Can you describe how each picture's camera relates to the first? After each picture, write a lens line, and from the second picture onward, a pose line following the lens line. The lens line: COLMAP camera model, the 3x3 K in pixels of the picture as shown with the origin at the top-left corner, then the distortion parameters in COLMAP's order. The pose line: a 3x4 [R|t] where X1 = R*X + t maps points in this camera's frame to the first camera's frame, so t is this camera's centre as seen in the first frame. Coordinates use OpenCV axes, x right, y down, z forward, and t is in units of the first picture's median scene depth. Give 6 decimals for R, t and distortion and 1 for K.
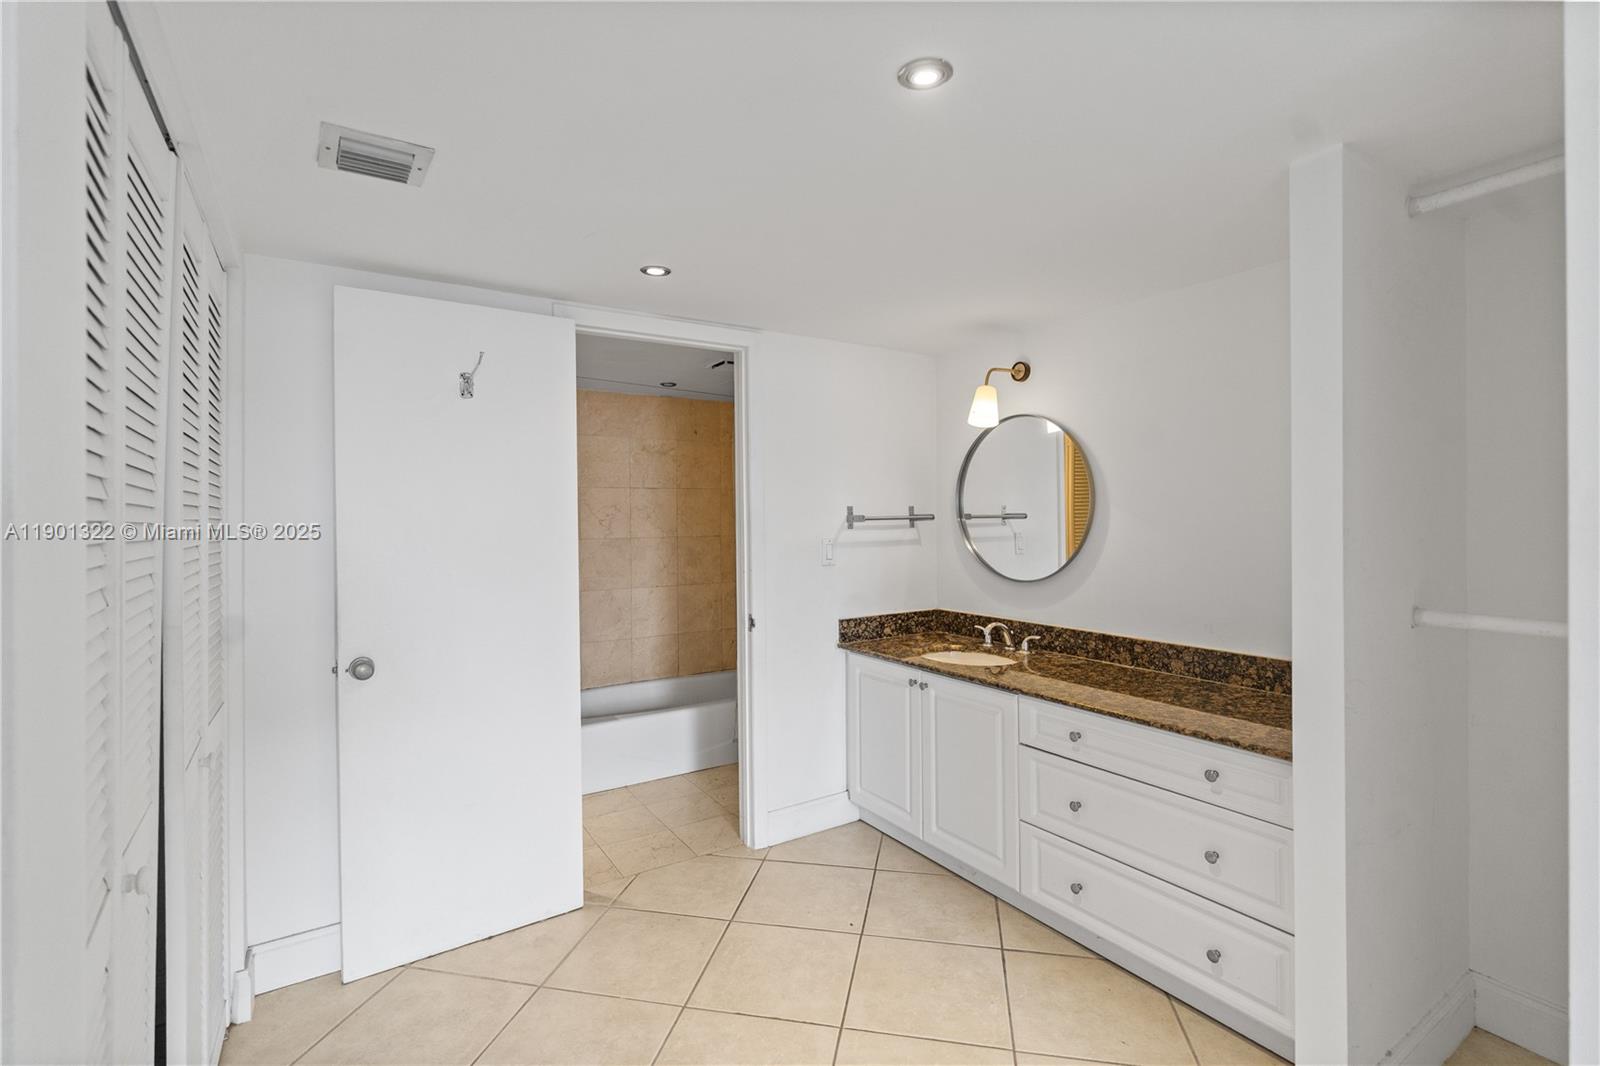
lens RADIAL K [[717.7, 0, 802.9], [0, 717.7, 529.3], [0, 0, 1]] dist [0.000488, 0.000126]
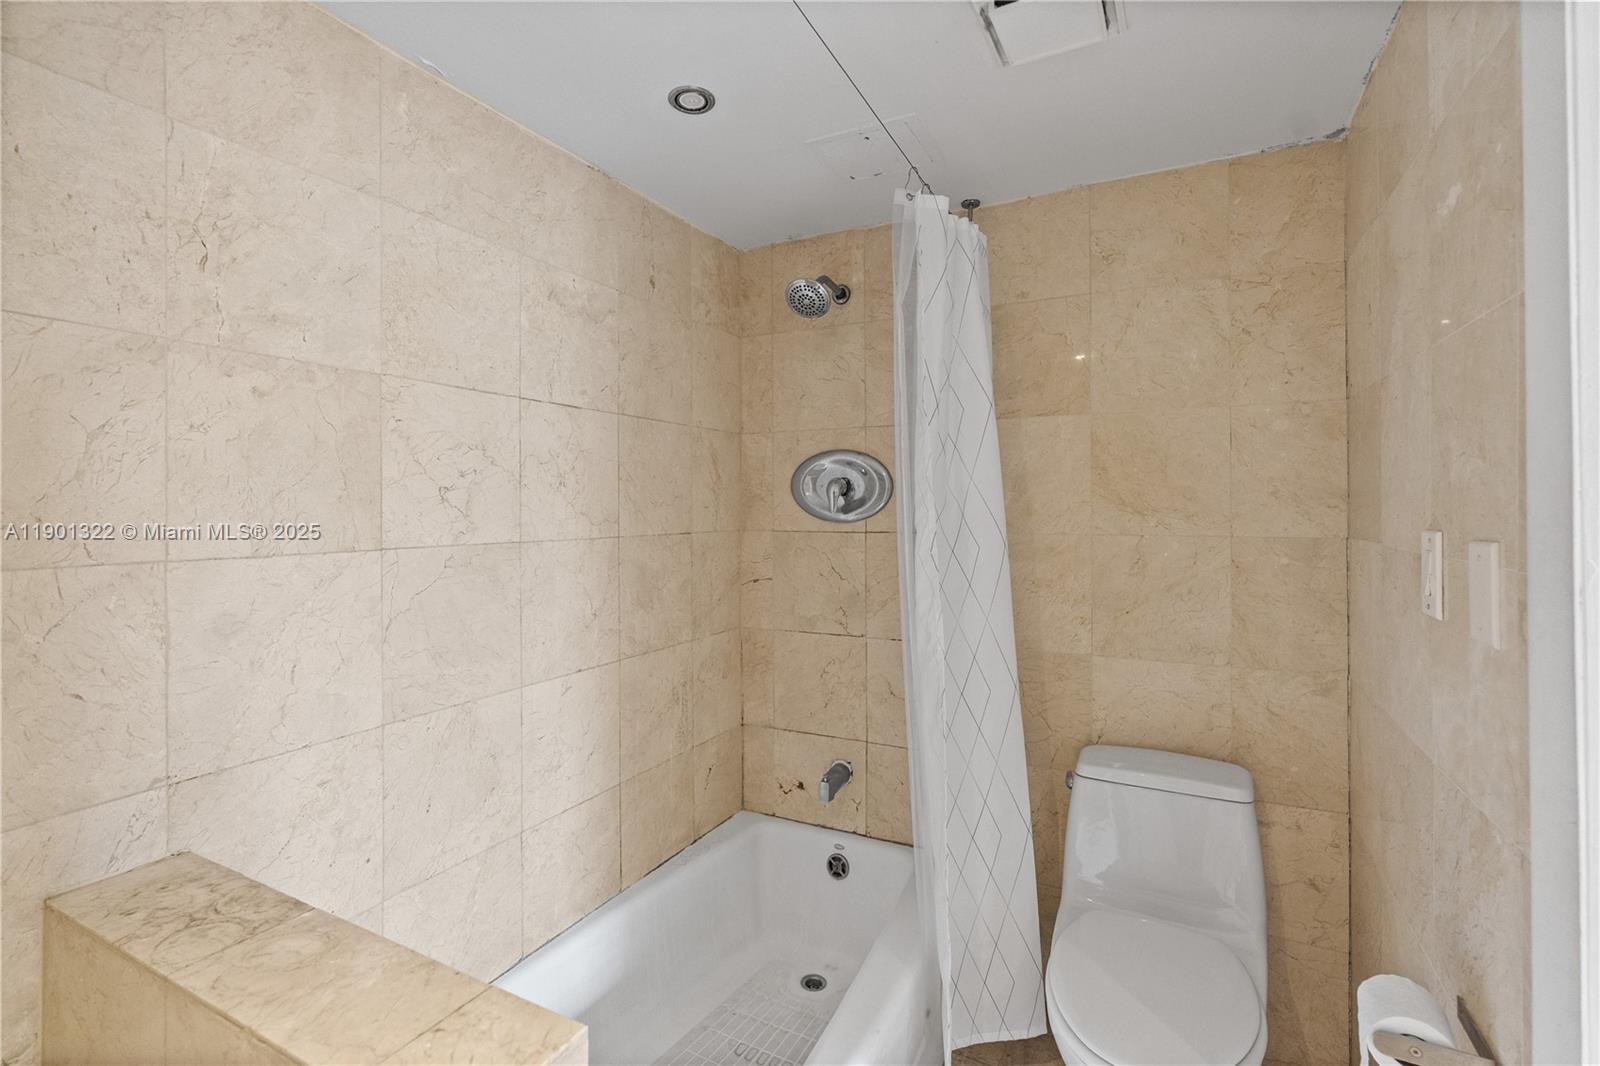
lens RADIAL K [[725.8, 0, 797.8], [0, 725.8, 514.1], [0, 0, 1]] dist [-0.001756, 0.000601]
pose [[0.876064, 0.003788, 0.482180, -0.284208], [0.001118, 0.999950, -0.009887, 0.002090], [-0.482194, 0.009201, 0.876016, 0.611353]]
